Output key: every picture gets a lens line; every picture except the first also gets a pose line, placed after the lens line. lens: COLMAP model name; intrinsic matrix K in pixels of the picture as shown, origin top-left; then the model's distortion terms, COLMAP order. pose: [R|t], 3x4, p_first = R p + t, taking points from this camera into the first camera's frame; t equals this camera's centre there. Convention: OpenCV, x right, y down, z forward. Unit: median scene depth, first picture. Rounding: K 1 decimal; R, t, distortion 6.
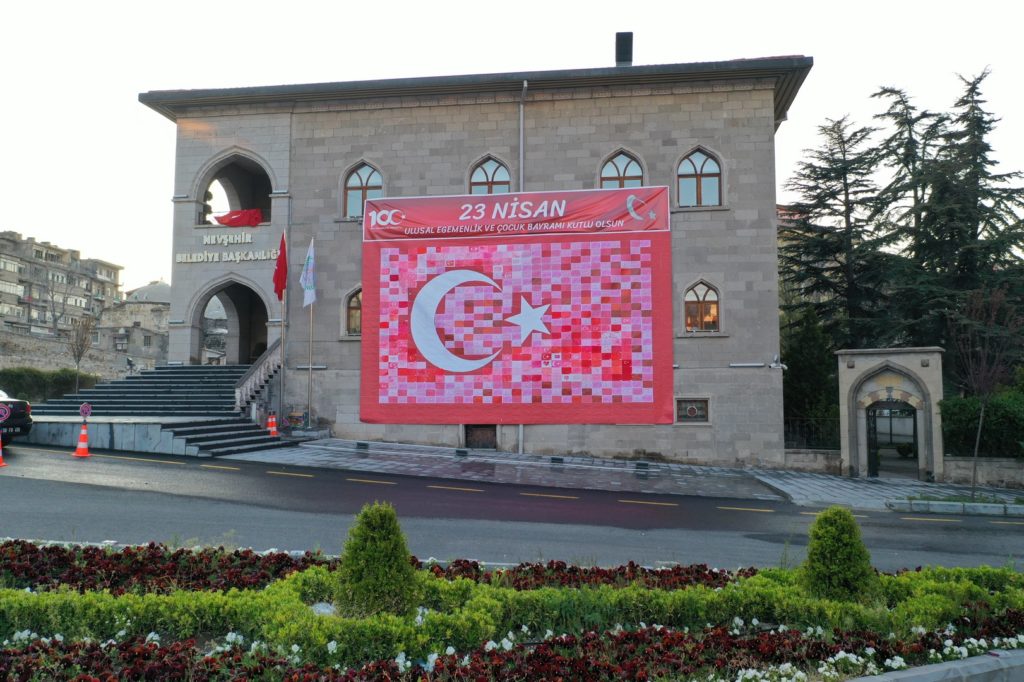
lens RADIAL K [[801.2, 0, 514.7], [0, 801.2, 340.3], [0, 0, 1]] dist [-0.012773, -0.005349]
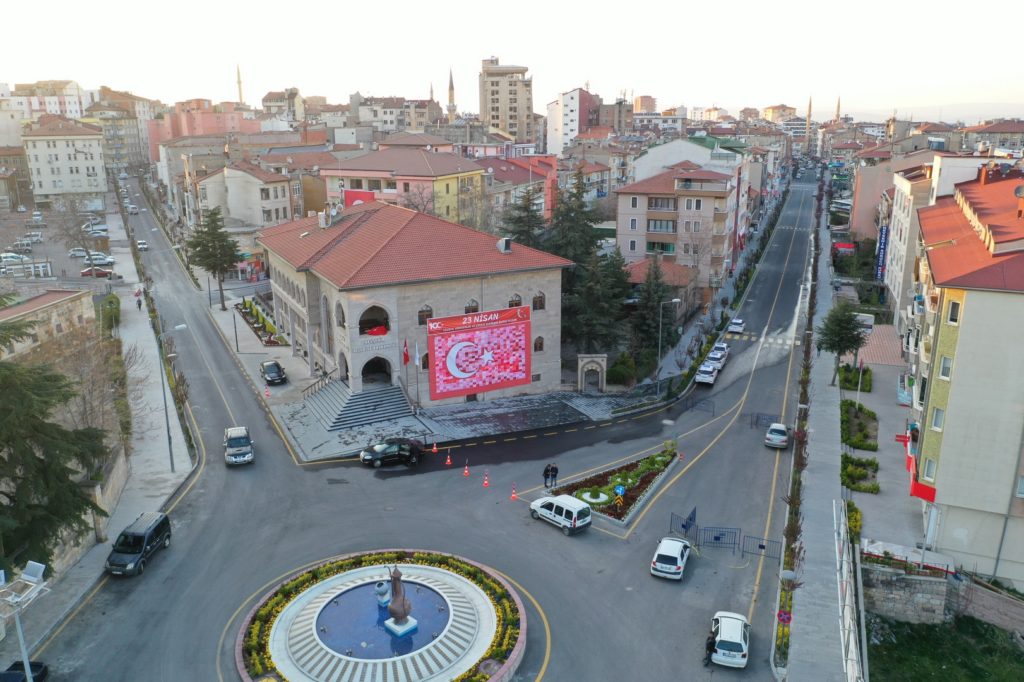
lens RADIAL K [[801.2, 0, 515.8], [0, 801.2, 341.3], [0, 0, 1]] dist [-0.012773, -0.005349]
pose [[0.815656, -0.165366, 0.554400, -1.442410], [-0.037274, 0.941267, 0.335599, -1.018124], [-0.577335, -0.294398, 0.761586, -1.179852]]
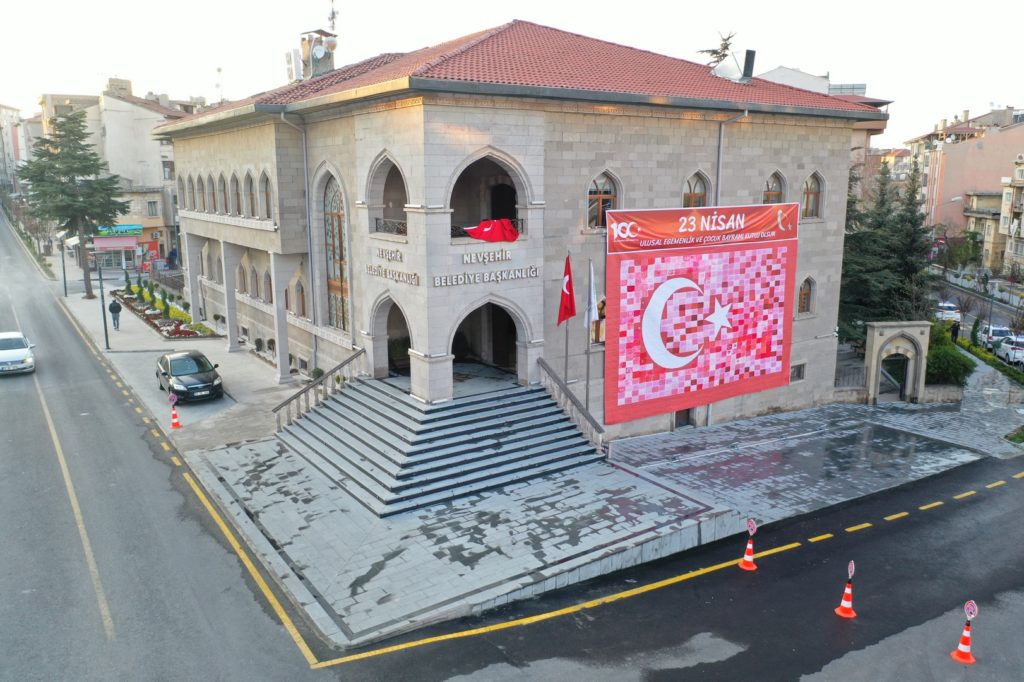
lens RADIAL K [[801.2, 0, 516.3], [0, 801.2, 339.3], [0, 0, 1]] dist [-0.012773, -0.005349]
pose [[0.743276, -0.135110, 0.655199, -0.981245], [-0.047392, 0.966299, 0.253024, -0.278757], [-0.667304, -0.219118, 0.711824, 0.346479]]
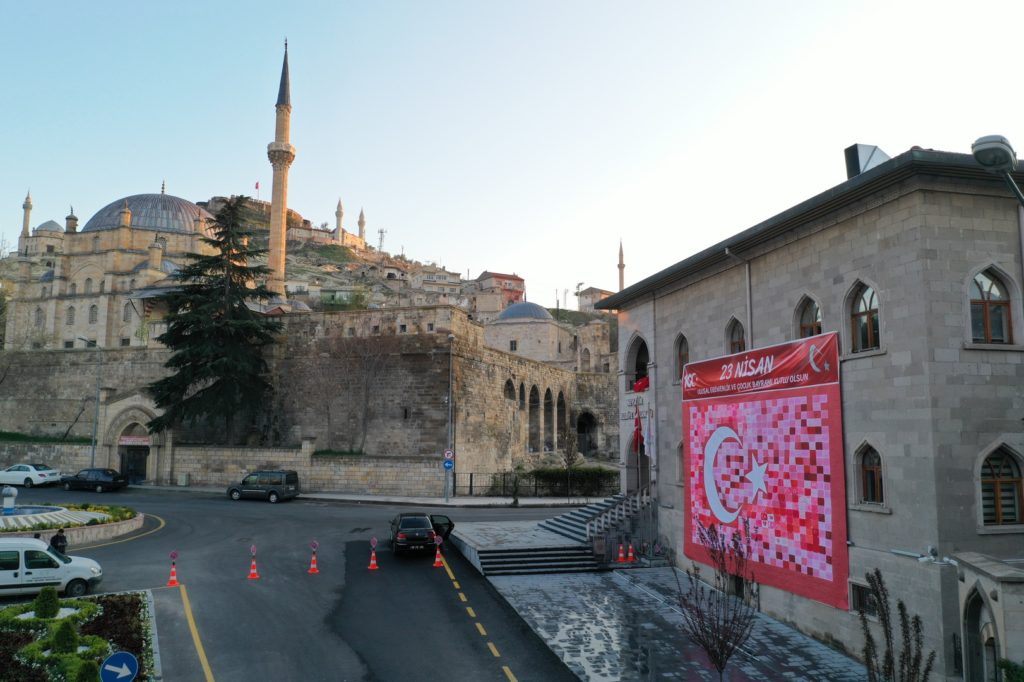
lens RADIAL K [[801.2, 0, 518.6], [0, 801.2, 339.8], [0, 0, 1]] dist [-0.012773, -0.005349]
pose [[0.363143, -0.112466, -0.924921, 0.857663], [0.068217, 0.993233, -0.093989, -0.123253], [0.929233, -0.028964, 0.368357, 0.350666]]
